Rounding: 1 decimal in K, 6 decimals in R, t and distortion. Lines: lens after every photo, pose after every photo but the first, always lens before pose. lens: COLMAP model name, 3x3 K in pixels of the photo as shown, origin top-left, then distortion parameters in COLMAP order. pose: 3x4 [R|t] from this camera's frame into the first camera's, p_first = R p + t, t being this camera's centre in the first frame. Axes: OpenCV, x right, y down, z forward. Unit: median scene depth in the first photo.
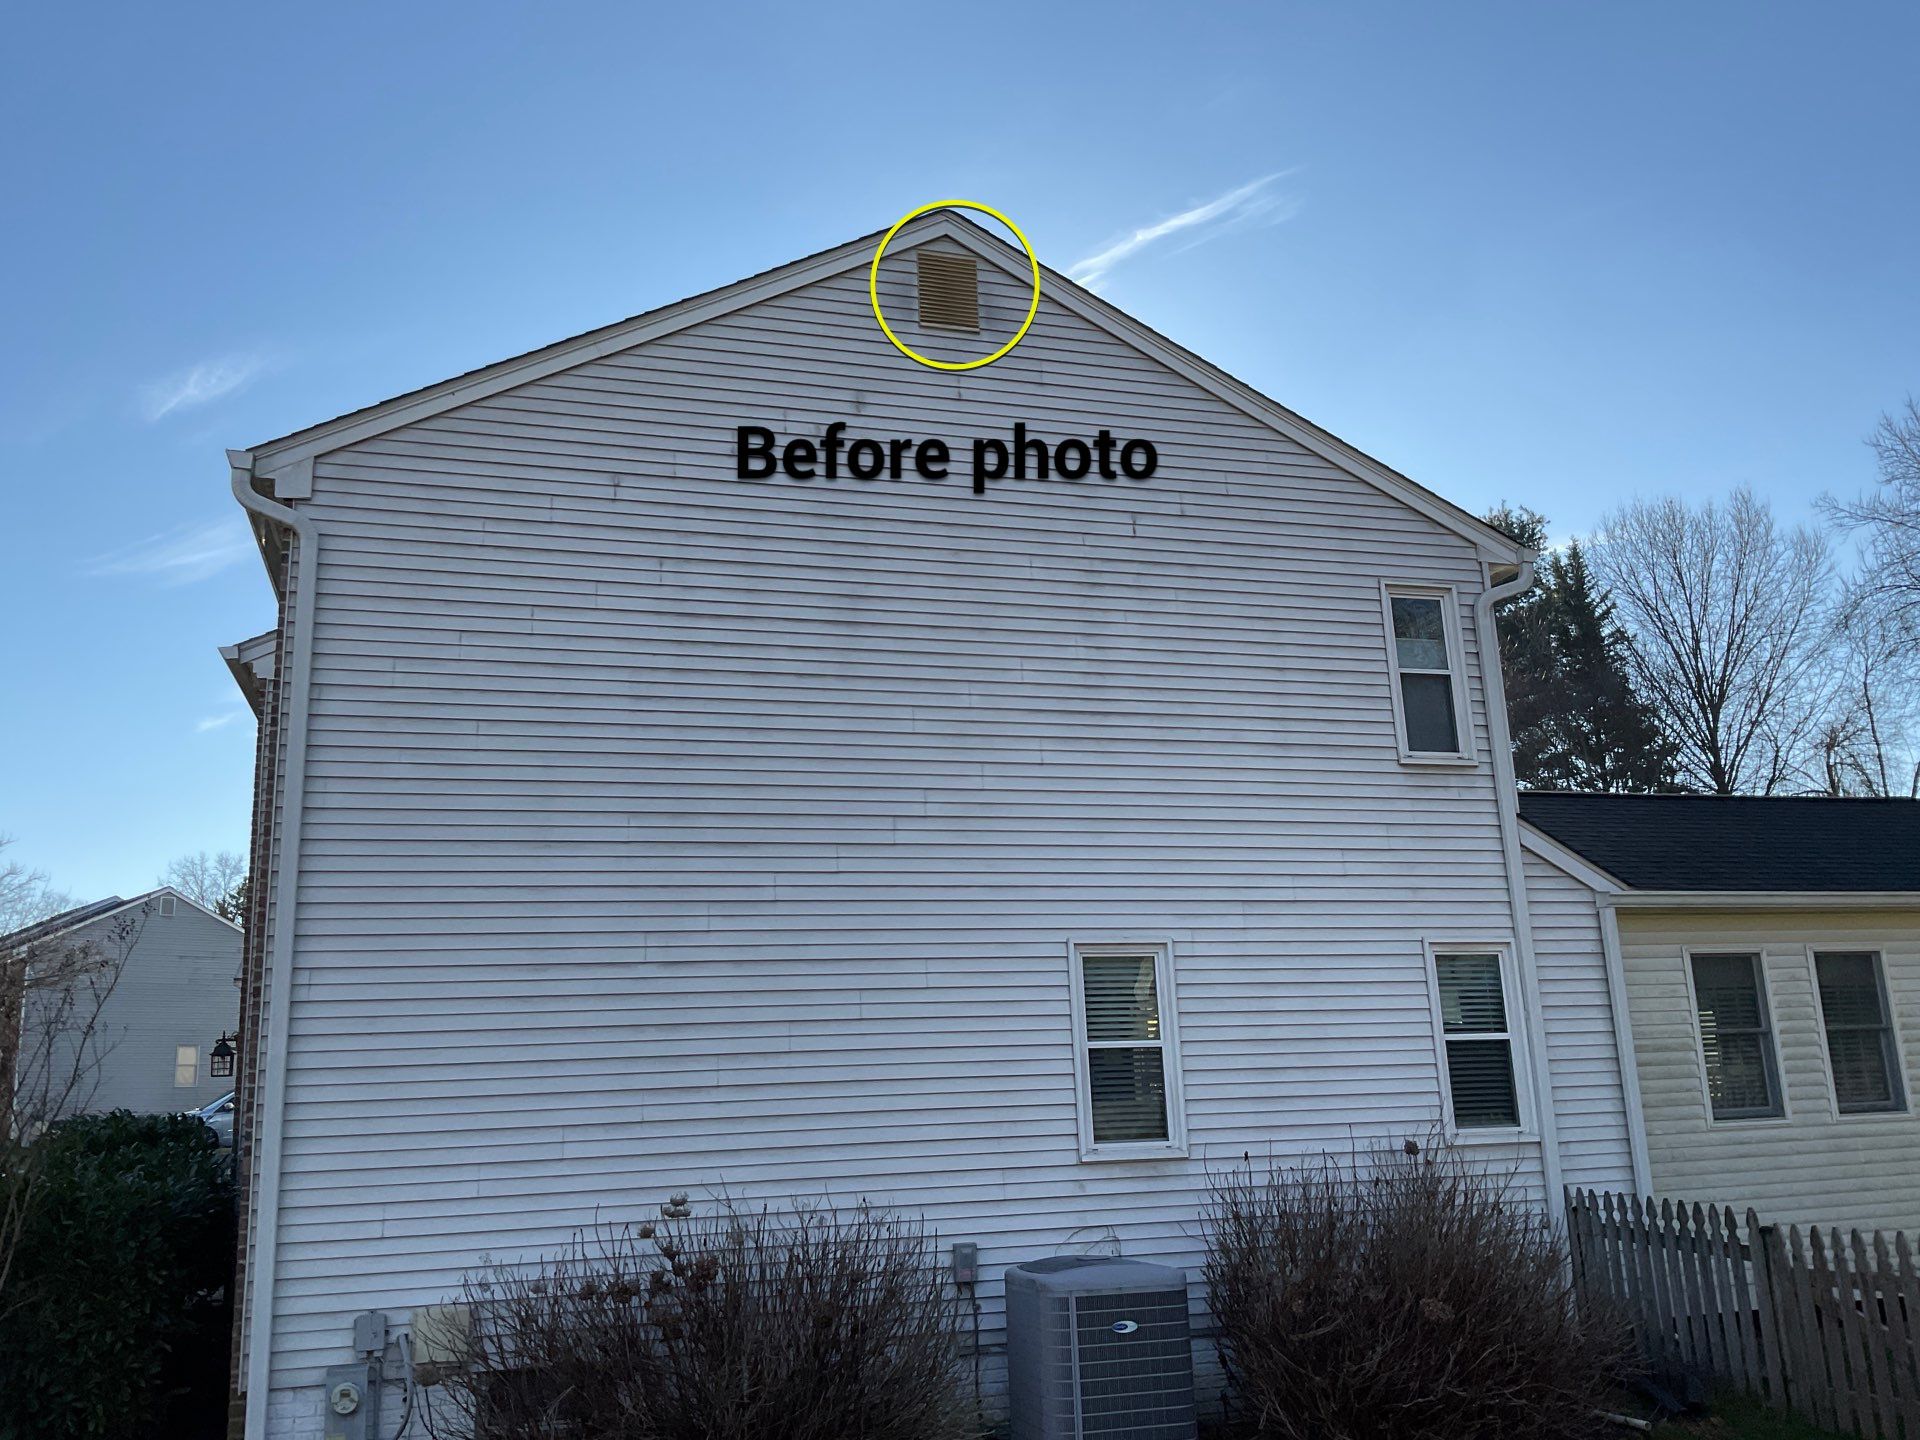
lens RADIAL K [[1459.8, 0, 931.5], [0, 1459.8, 708.6], [0, 0, 1]] dist [0.093550, -0.118071]
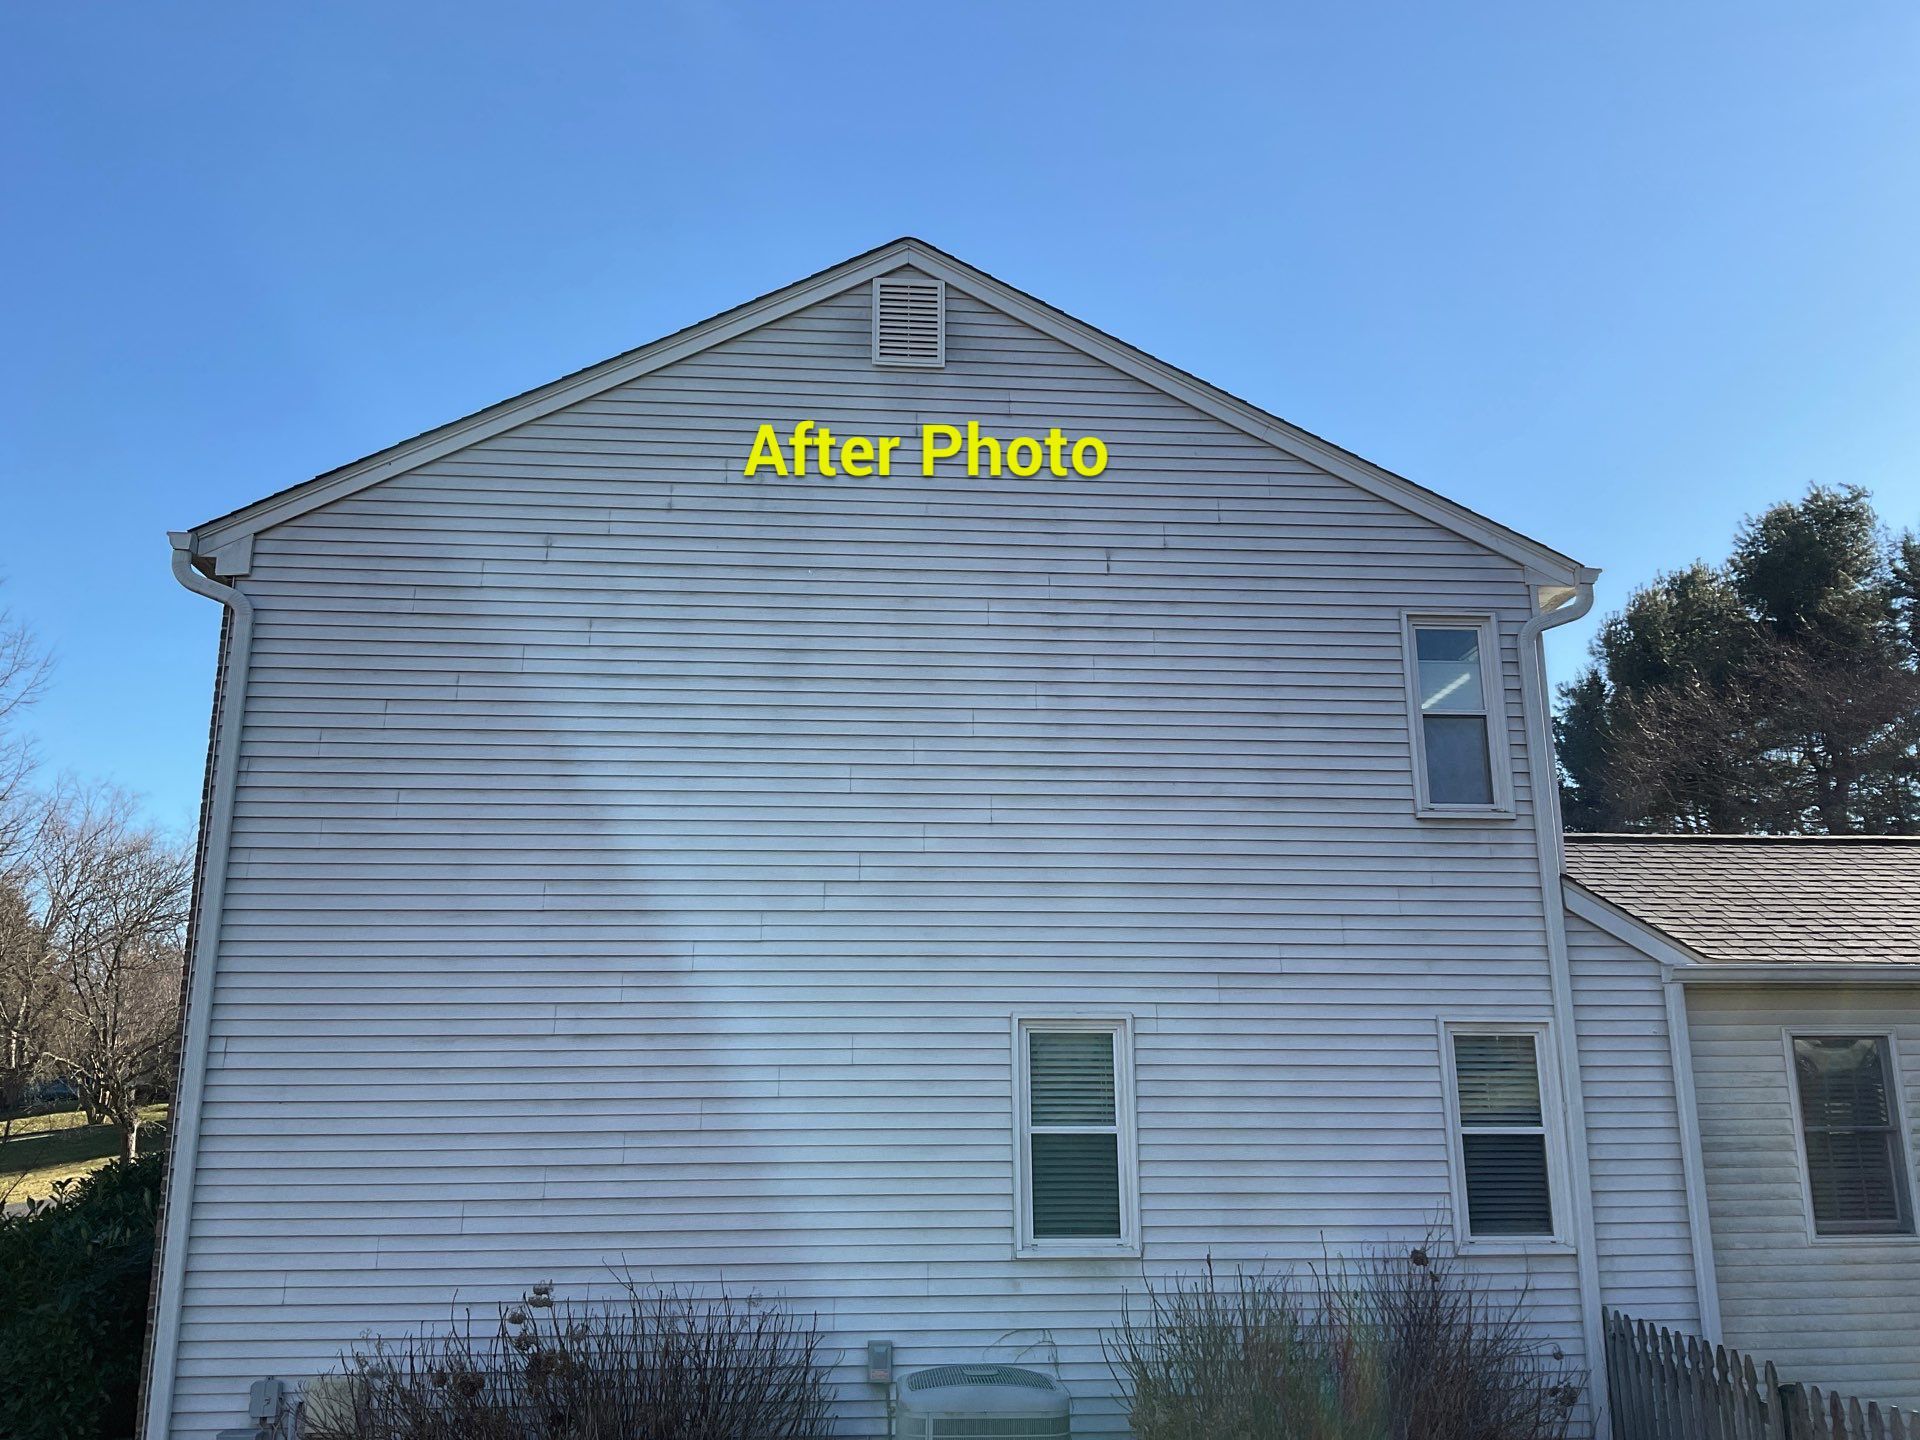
lens RADIAL K [[1439.7, 0, 950.9], [0, 1439.7, 731.8], [0, 0, 1]] dist [0.071332, -0.089965]
pose [[0.979993, -0.019125, -0.198111, 0.238751], [0.019656, 0.999807, 0.000714, -0.022475], [0.198059, -0.004593, 0.980179, 0.097630]]
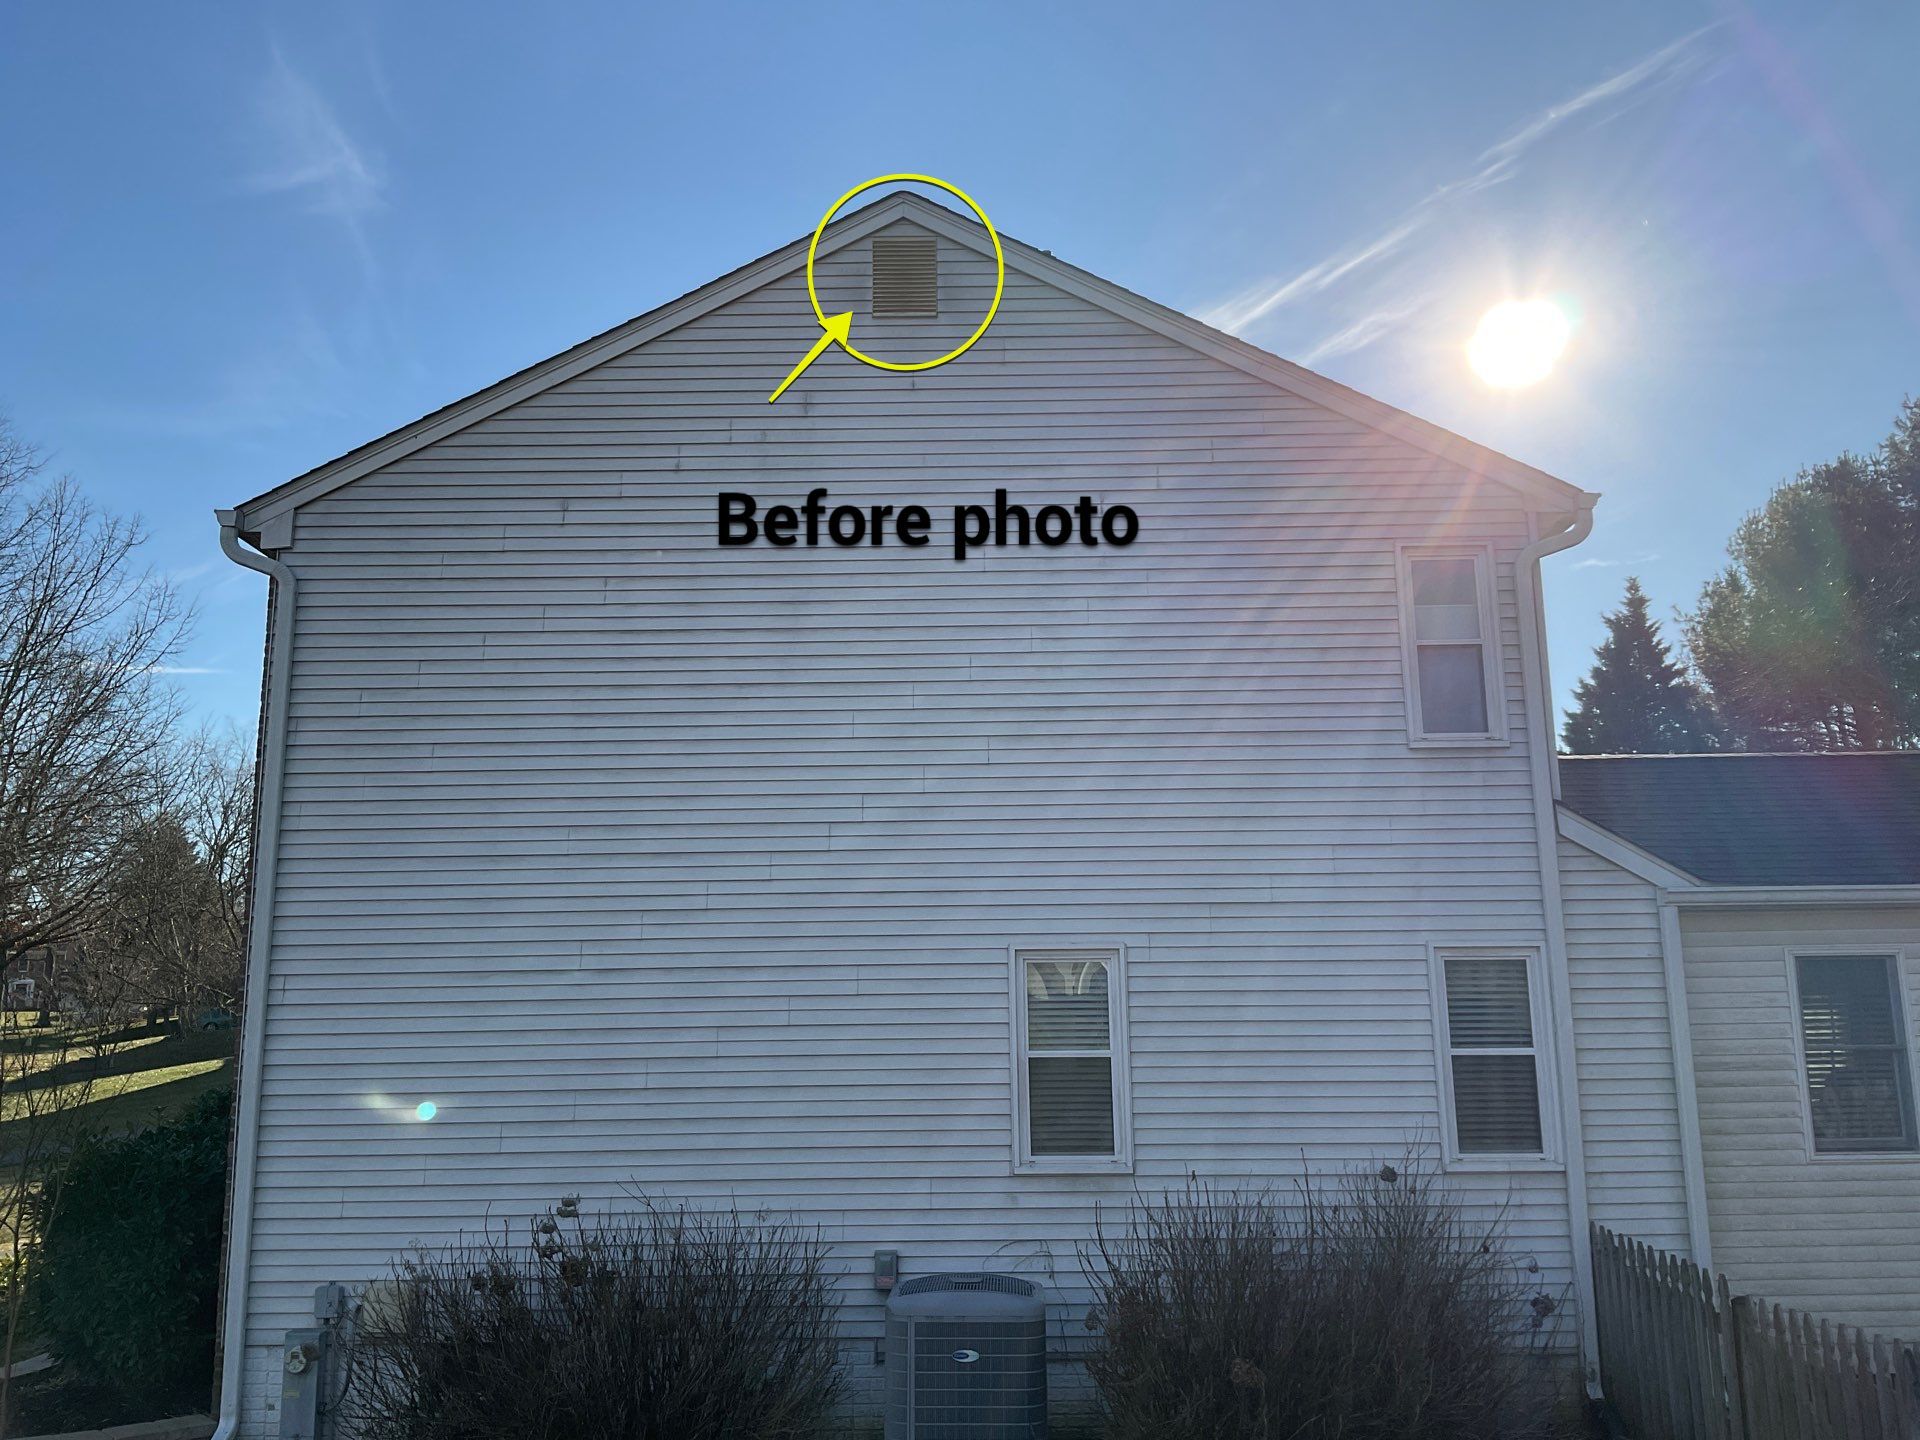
lens RADIAL K [[1437.4, 0, 960.0], [0, 1437.4, 720.0], [0, 0, 1]] dist [0.086701, -0.113450]
pose [[0.960812, -0.034290, -0.275071, 0.328643], [0.048004, 0.997909, 0.043276, -0.034236], [0.273012, -0.054784, 0.960449, 0.081749]]
